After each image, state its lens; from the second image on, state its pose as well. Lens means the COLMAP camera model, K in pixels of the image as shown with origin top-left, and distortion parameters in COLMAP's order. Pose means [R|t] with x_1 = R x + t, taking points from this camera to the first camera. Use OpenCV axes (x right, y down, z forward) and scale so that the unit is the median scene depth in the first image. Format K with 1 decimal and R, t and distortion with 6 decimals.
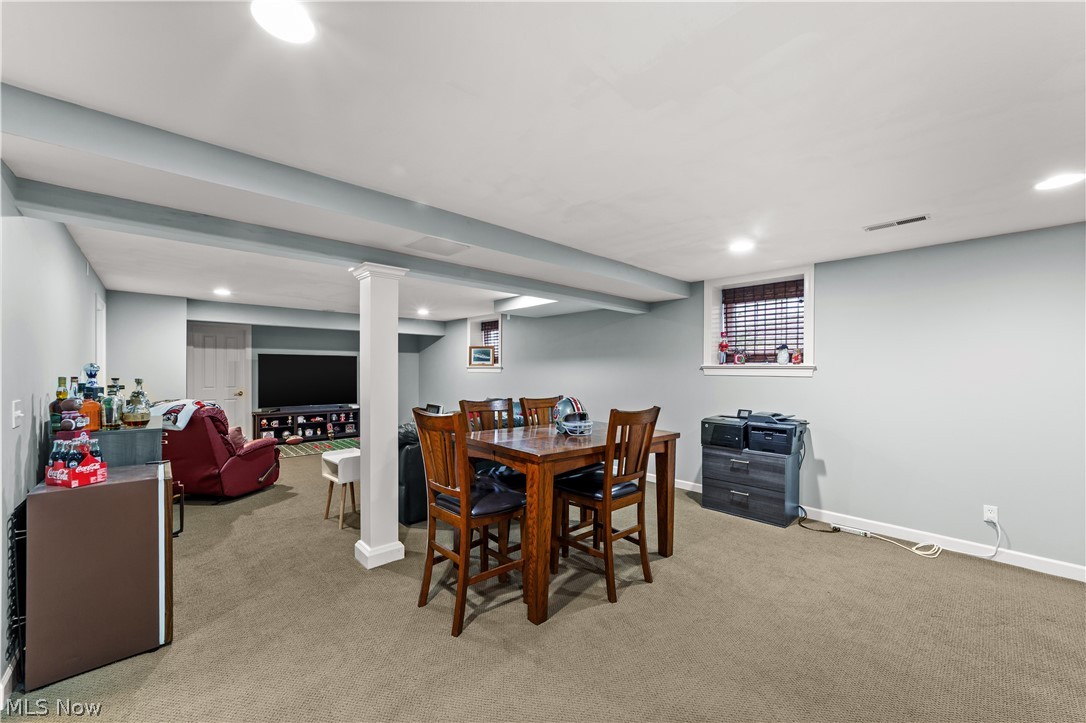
lens RADIAL K [[424.4, 0, 537.2], [0, 424.4, 376.8], [0, 0, 1]] dist [-0.002393, 0.000838]
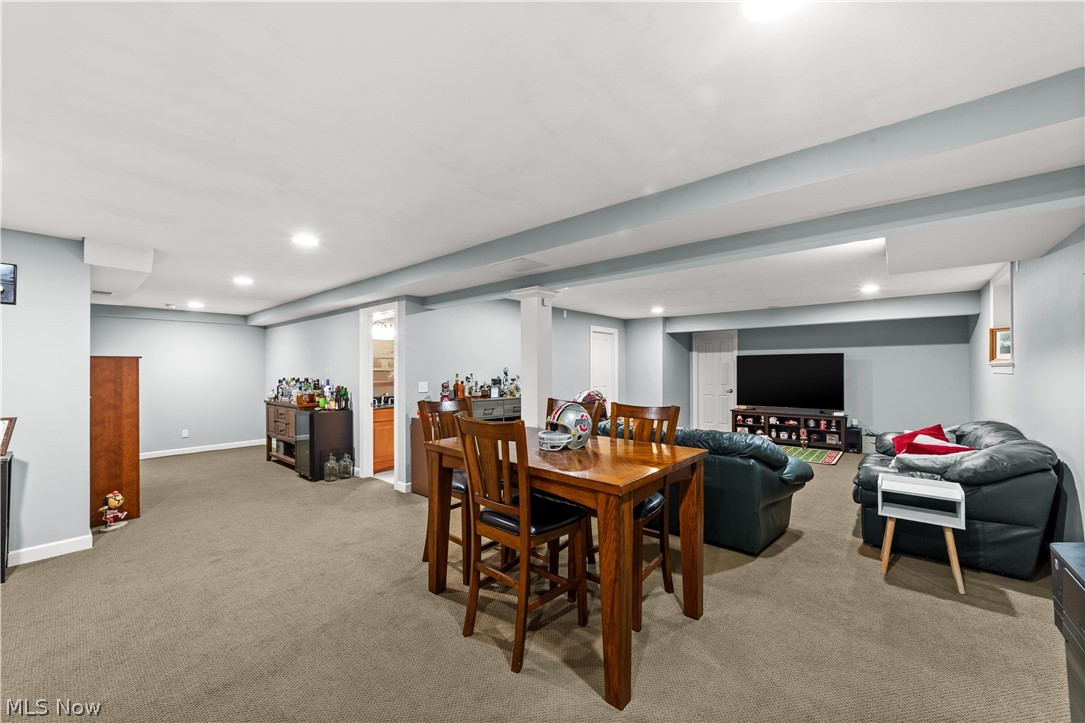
lens RADIAL K [[424.0, 0, 540.4], [0, 424.0, 369.8], [0, 0, 1]] dist [-0.002393, 0.000838]
pose [[0.113165, -0.003458, -0.993570, 0.367612], [-0.013471, 0.999897, -0.005014, -0.004477], [0.993485, 0.013952, 0.113106, 0.361502]]
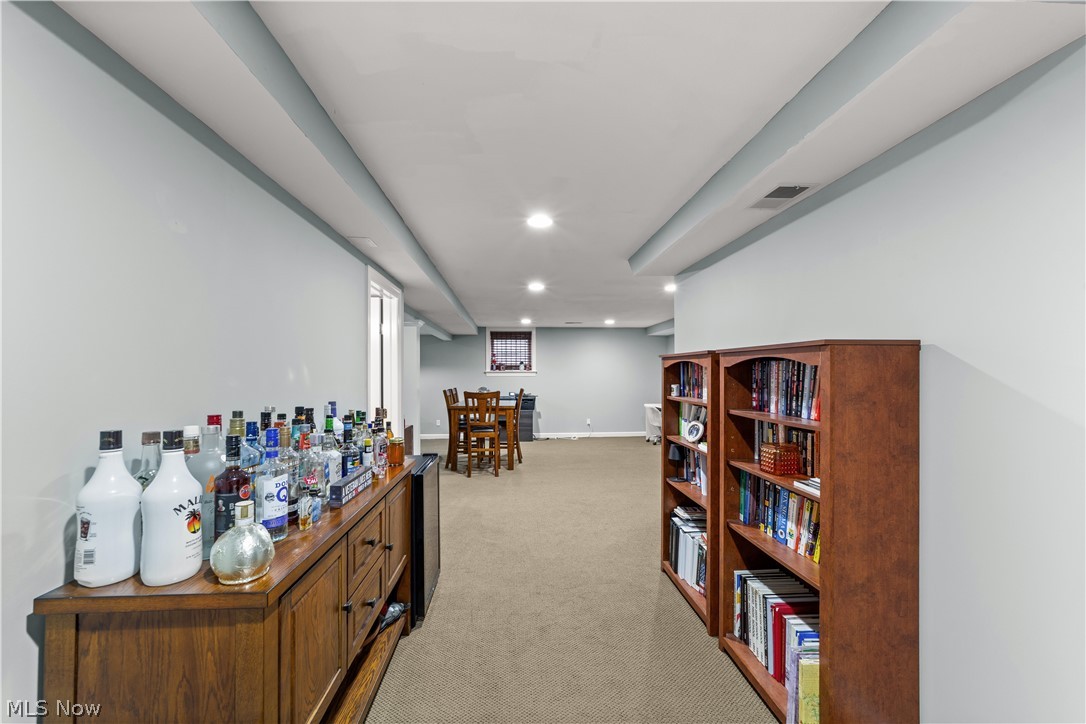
lens RADIAL K [[424.4, 0, 542.1], [0, 424.4, 367.3], [0, 0, 1]] dist [-0.002393, 0.000838]
pose [[0.610149, 0.006741, 0.792258, -0.601937], [0.017752, 0.999596, -0.022177, 0.001707], [-0.792088, 0.027596, 0.609783, -0.226708]]
